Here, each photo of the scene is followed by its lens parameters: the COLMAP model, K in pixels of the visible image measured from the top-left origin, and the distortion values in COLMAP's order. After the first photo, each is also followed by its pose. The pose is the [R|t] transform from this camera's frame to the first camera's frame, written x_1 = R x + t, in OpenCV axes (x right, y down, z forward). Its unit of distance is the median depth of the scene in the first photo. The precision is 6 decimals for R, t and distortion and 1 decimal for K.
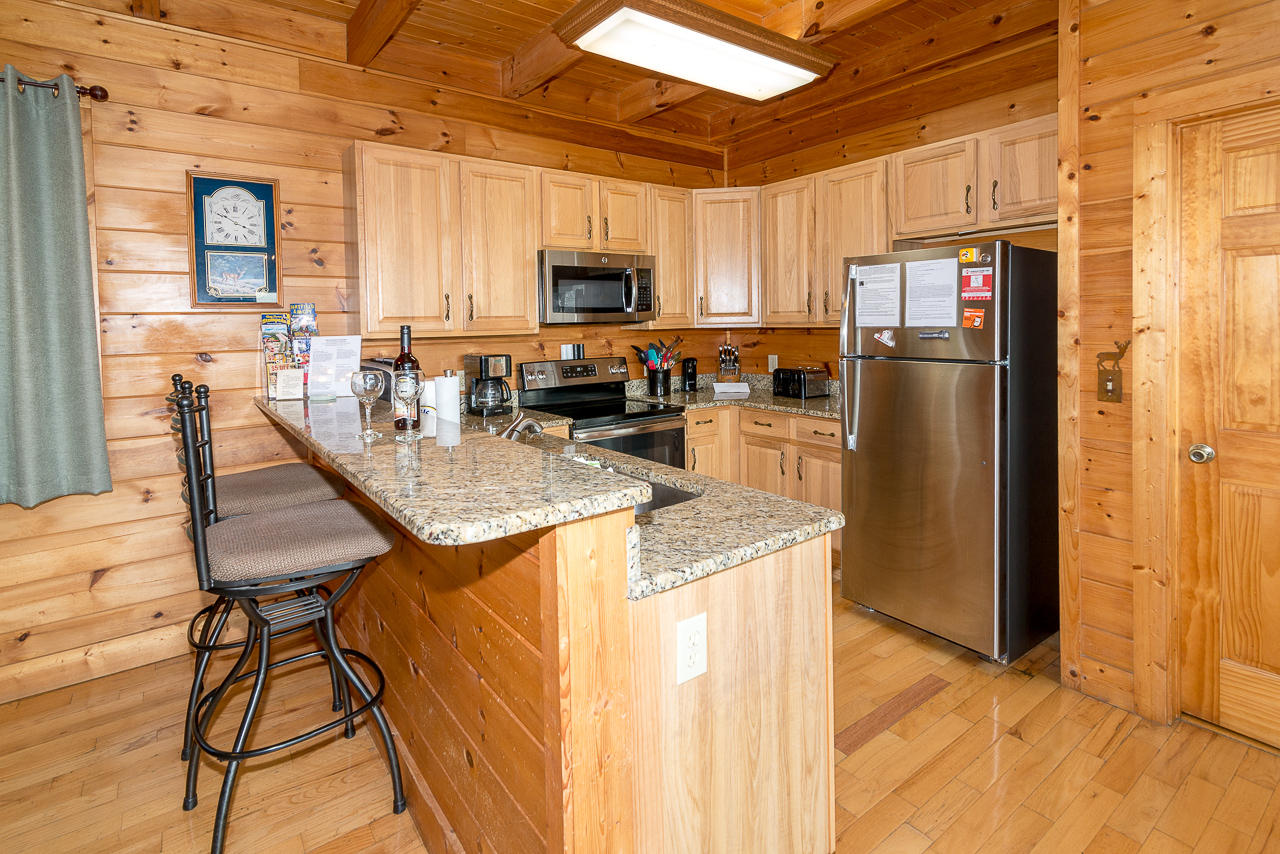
lens RADIAL K [[621.5, 0, 640.2], [0, 621.5, 336.0], [0, 0, 1]] dist [0.012613, 0.000675]
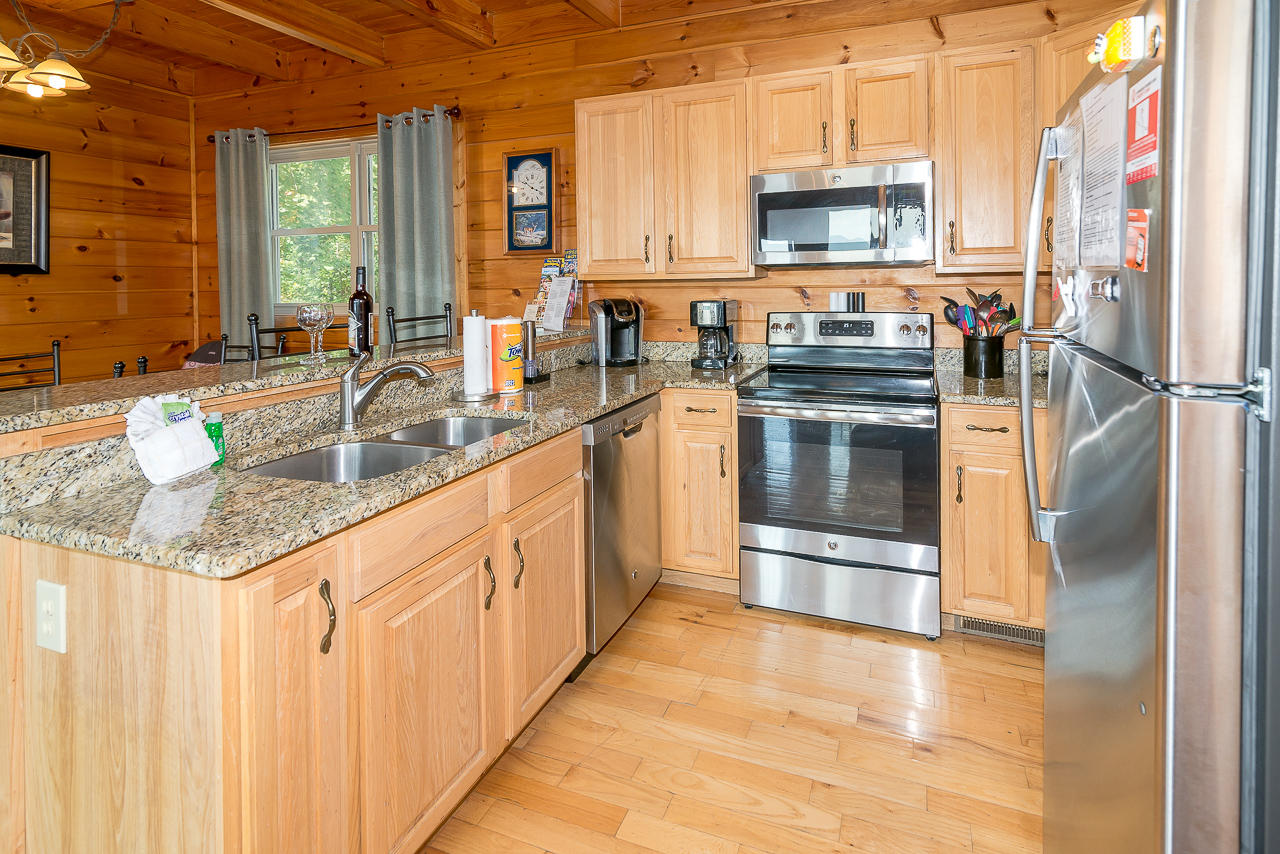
lens RADIAL K [[634.5, 0, 691.2], [0, 634.5, 282.4], [0, 0, 1]] dist [0.004337, 0.001112]
pose [[0.550444, 0.015954, -0.834720, 0.627671], [-0.014839, 0.999846, 0.009325, -0.005433], [0.834740, 0.007253, 0.550596, 0.577435]]
